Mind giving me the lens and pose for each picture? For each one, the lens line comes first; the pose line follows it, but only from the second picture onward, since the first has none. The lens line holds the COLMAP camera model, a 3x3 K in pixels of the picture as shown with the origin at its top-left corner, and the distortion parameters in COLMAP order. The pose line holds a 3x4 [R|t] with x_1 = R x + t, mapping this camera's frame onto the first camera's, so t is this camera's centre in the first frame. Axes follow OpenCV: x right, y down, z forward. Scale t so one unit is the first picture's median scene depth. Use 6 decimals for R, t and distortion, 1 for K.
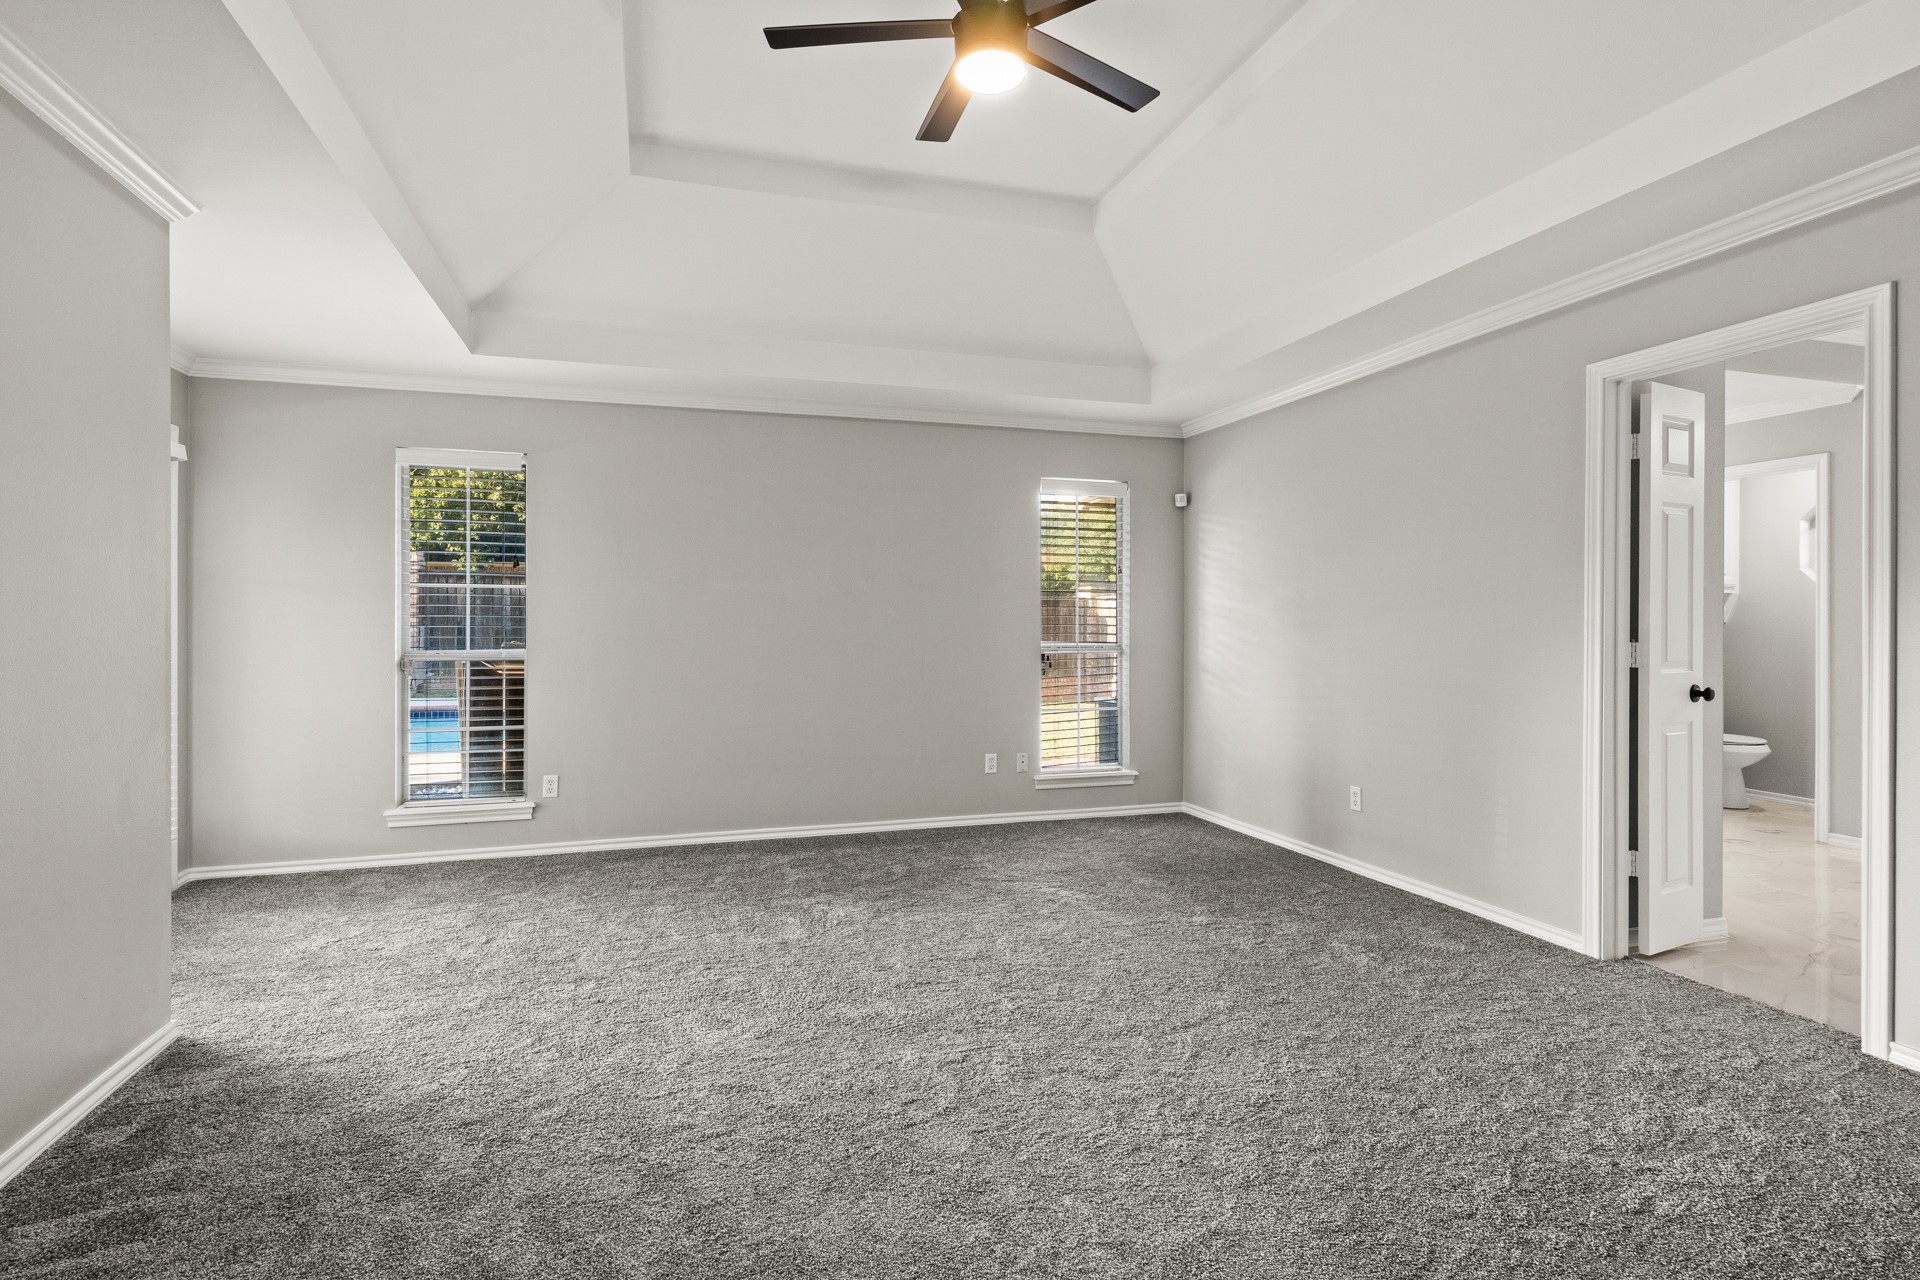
lens RADIAL K [[963.7, 0, 974.1], [0, 963.7, 627.6], [0, 0, 1]] dist [0.002011, 0.000073]
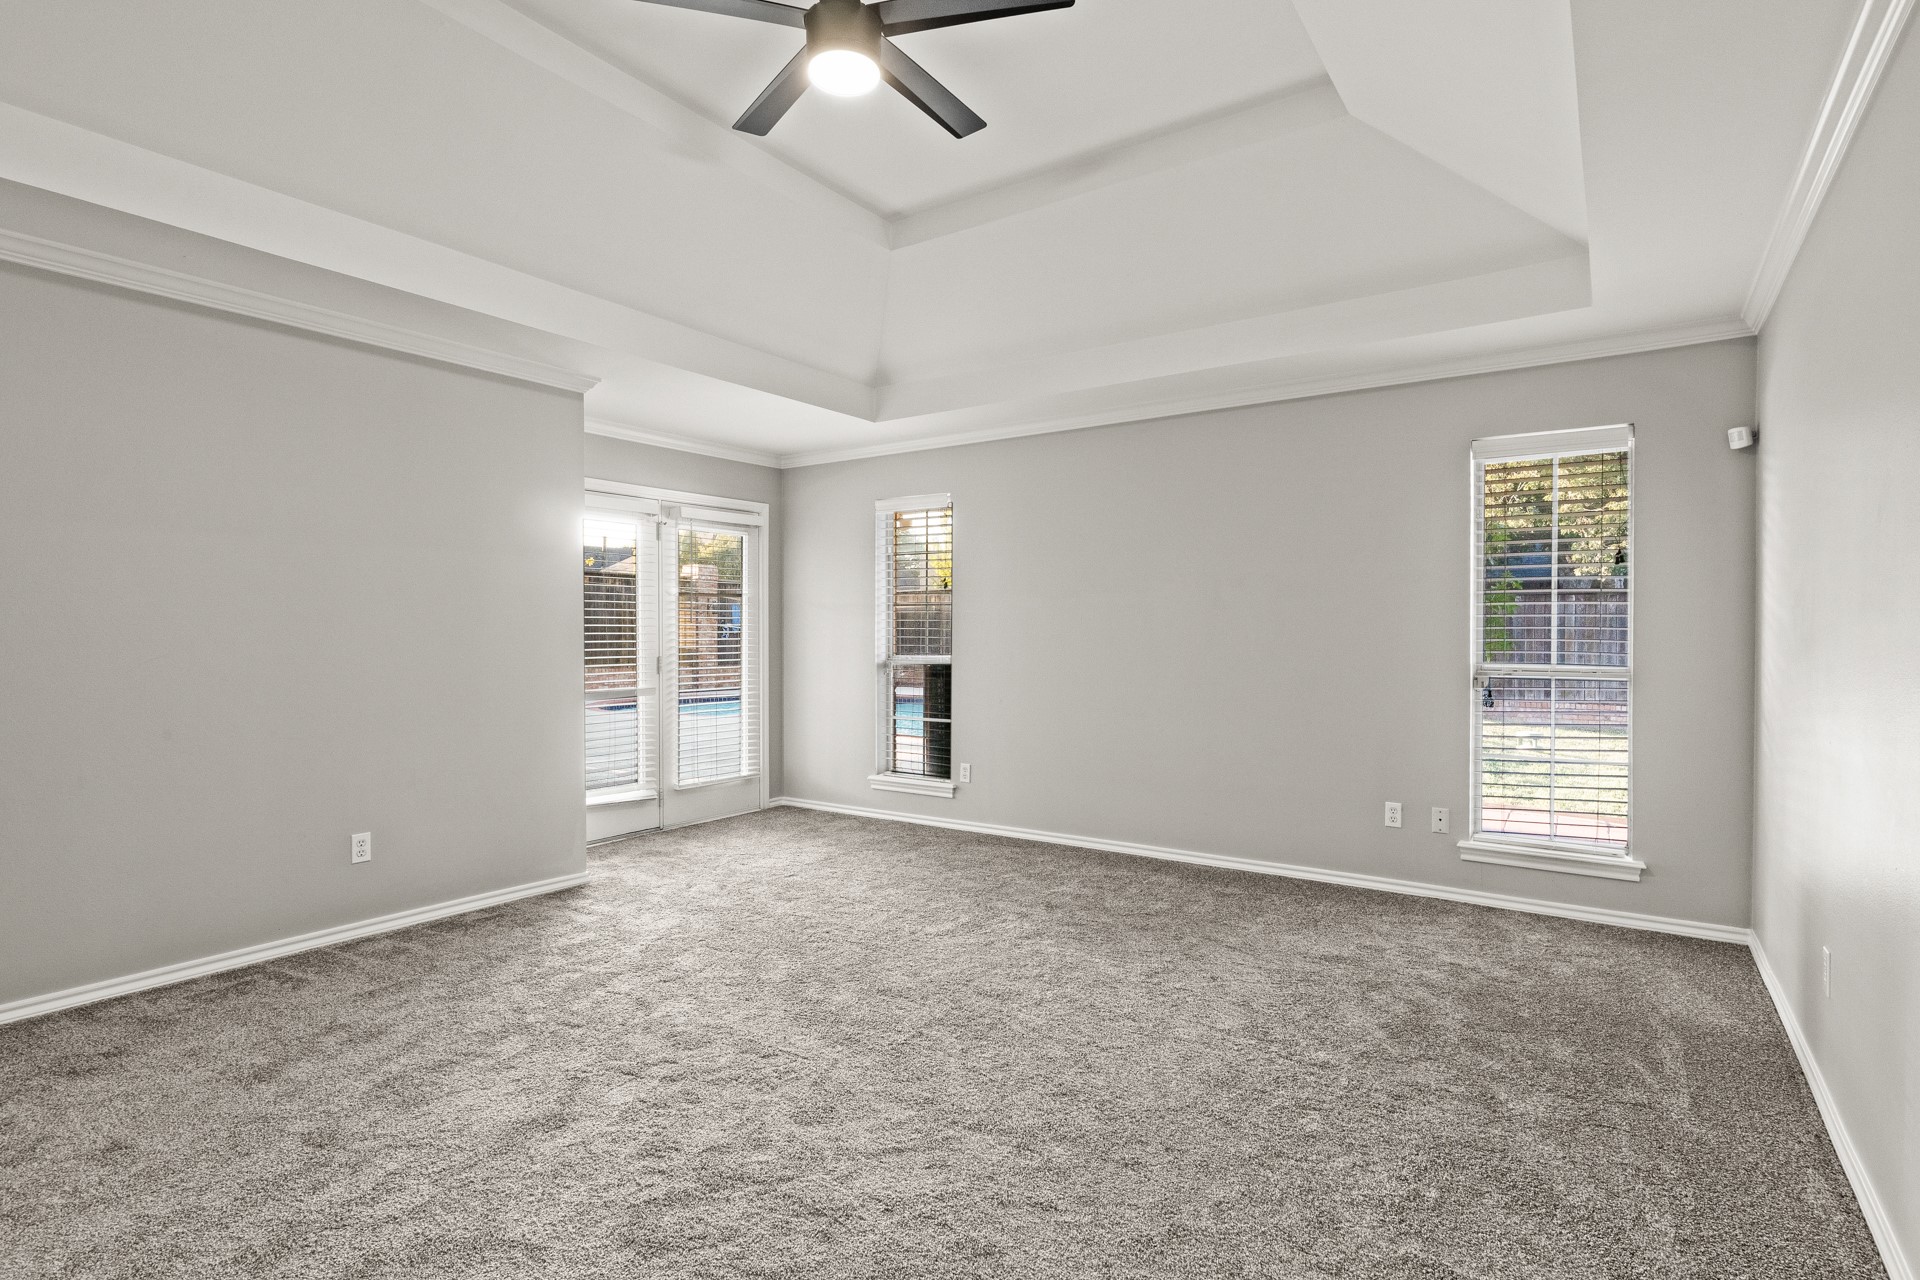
lens RADIAL K [[963.7, 0, 964.7], [0, 963.7, 639.9], [0, 0, 1]] dist [0.002011, 0.000073]
pose [[0.608365, 0.006182, -0.793633, 0.512925], [-0.008272, 0.999965, 0.001448, 0.000320], [0.793614, 0.005683, 0.608395, 0.295259]]
